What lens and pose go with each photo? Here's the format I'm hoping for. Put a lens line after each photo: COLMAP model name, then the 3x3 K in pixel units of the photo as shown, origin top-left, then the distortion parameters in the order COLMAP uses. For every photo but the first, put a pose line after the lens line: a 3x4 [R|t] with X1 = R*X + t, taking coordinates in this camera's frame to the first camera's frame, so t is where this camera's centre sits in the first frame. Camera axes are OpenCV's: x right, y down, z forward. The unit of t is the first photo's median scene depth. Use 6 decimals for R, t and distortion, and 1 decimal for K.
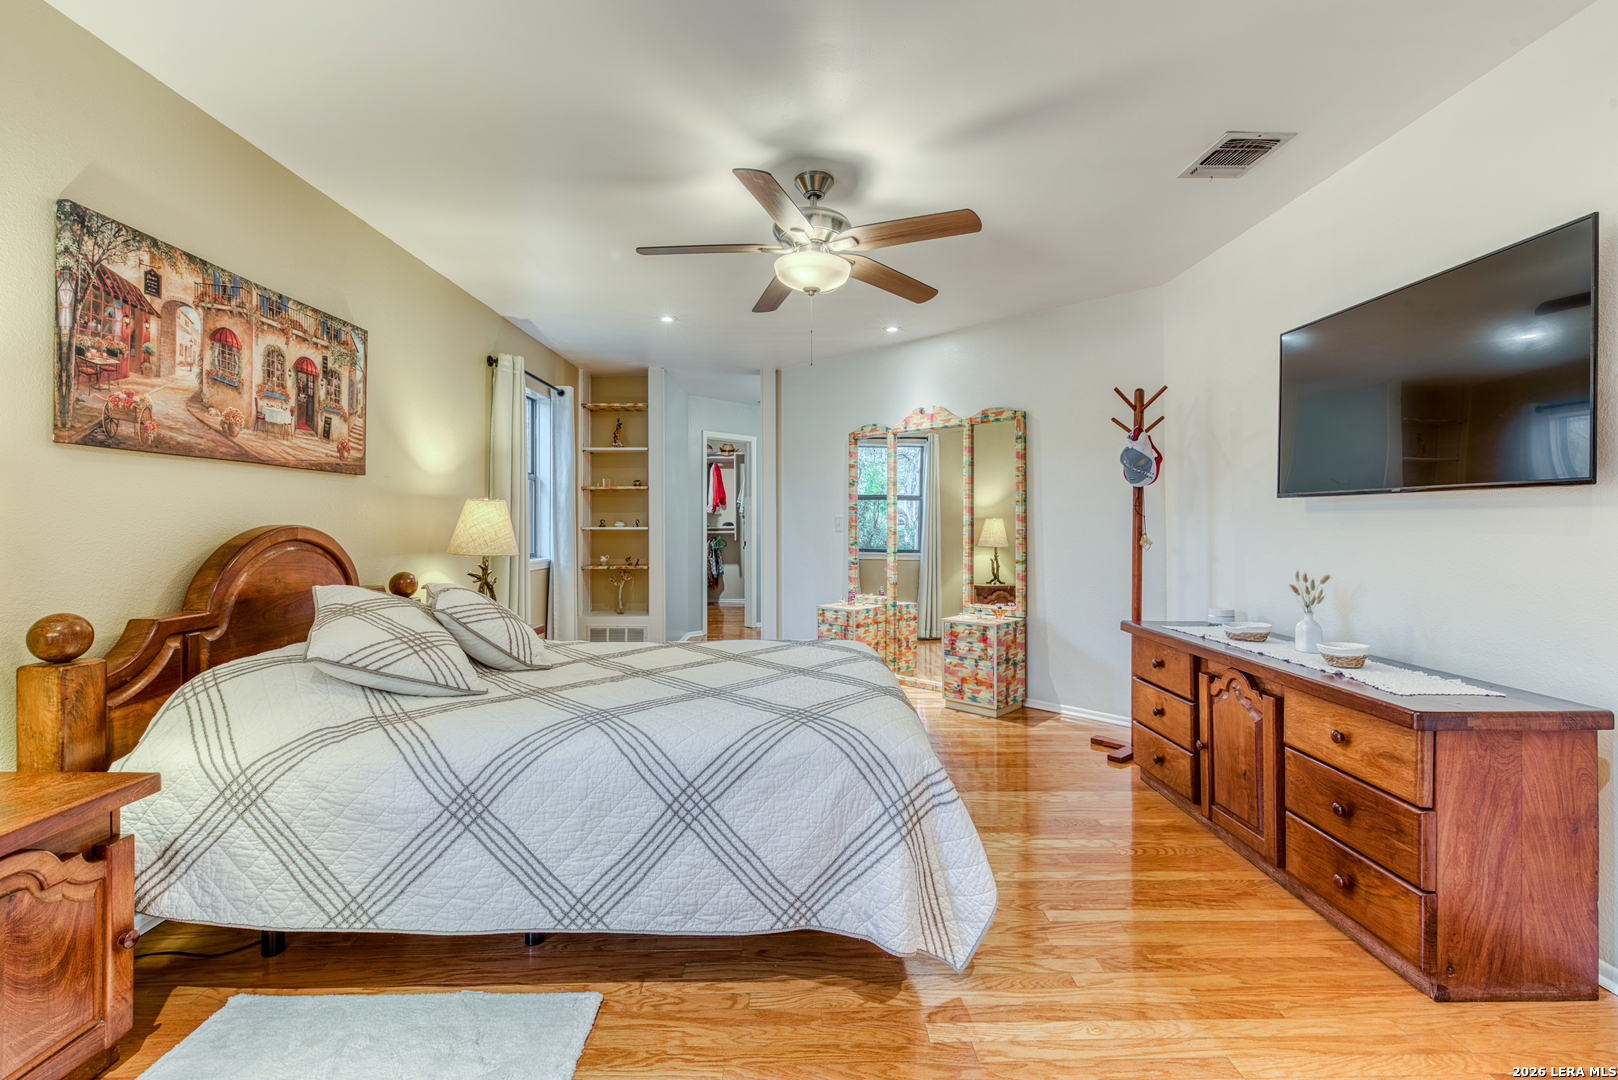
lens RADIAL K [[709.1, 0, 763.1], [0, 709.1, 517.5], [0, 0, 1]] dist [0.018103, -0.008177]
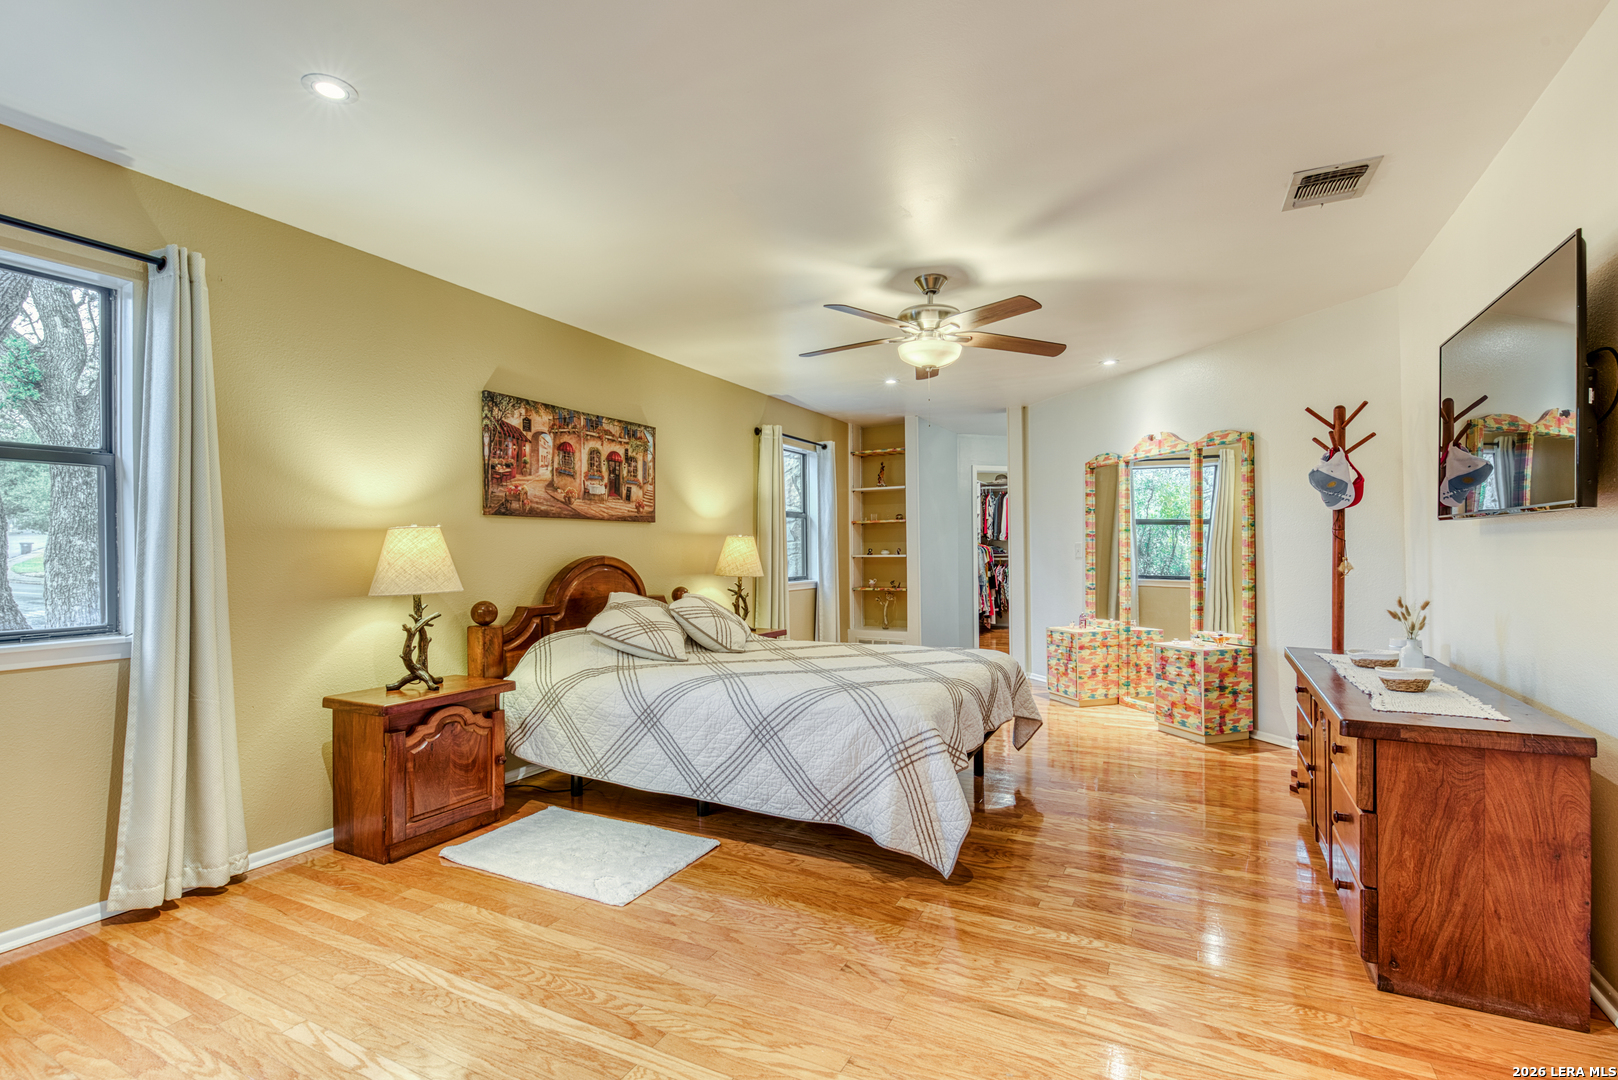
lens RADIAL K [[709.1, 0, 804.4], [0, 709.1, 547.3], [0, 0, 1]] dist [0.018103, -0.008177]
pose [[0.896163, -0.010876, -0.443593, 0.483764], [0.012551, 0.999921, 0.000839, -0.004335], [0.443548, -0.006319, 0.896228, -0.263060]]
